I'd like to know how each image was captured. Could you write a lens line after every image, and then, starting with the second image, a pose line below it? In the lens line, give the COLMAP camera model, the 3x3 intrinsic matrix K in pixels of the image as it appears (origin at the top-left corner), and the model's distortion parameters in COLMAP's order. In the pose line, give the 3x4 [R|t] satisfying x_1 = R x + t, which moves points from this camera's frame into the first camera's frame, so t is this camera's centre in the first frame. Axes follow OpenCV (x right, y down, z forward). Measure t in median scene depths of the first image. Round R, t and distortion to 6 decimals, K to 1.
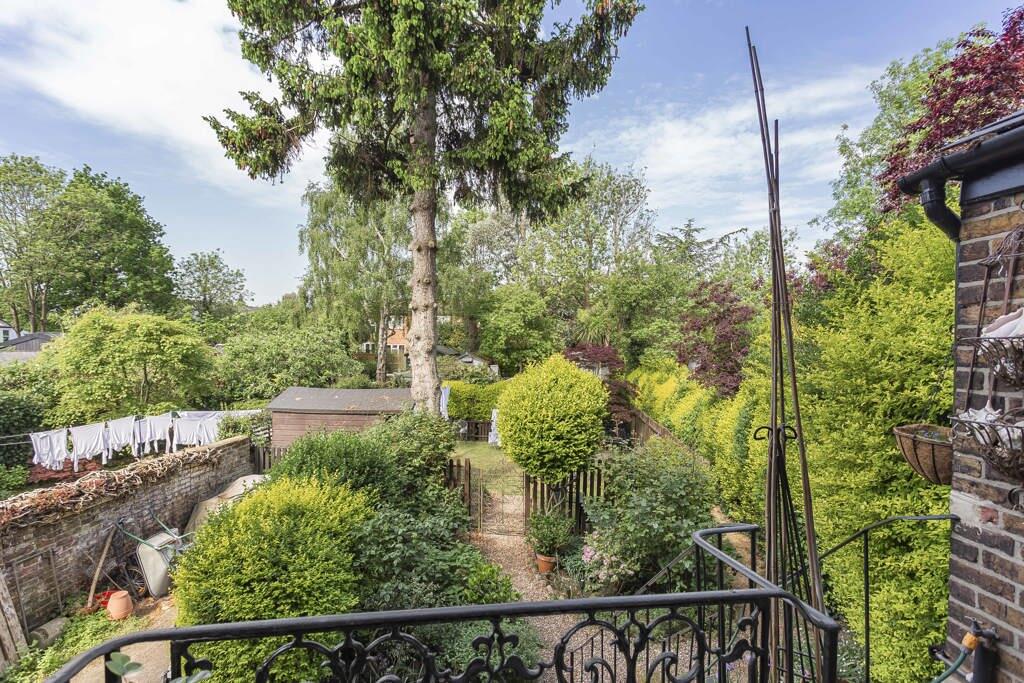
lens RADIAL K [[476.8, 0, 515.9], [0, 476.8, 342.0], [0, 0, 1]] dist [0.006396, 0.000283]
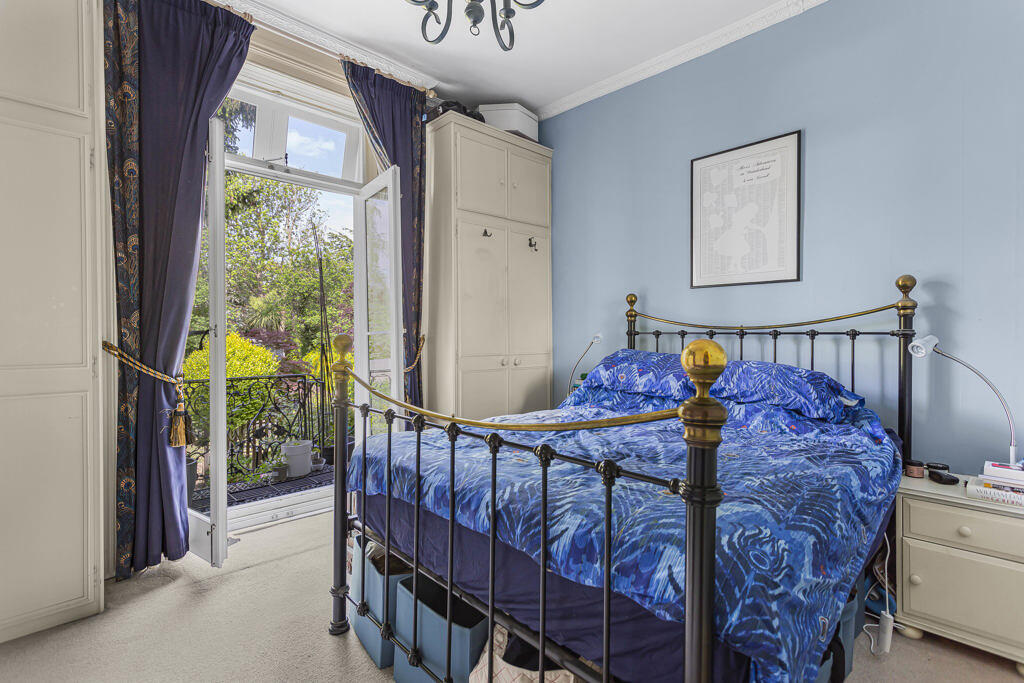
lens RADIAL K [[476.8, 0, 522.5], [0, 476.8, 340.7], [0, 0, 1]] dist [0.006396, 0.000283]
pose [[0.798293, -0.022056, 0.601865, -0.026020], [0.009305, 0.999662, 0.024292, 0.007578], [-0.602197, -0.013791, 0.798228, -0.193249]]
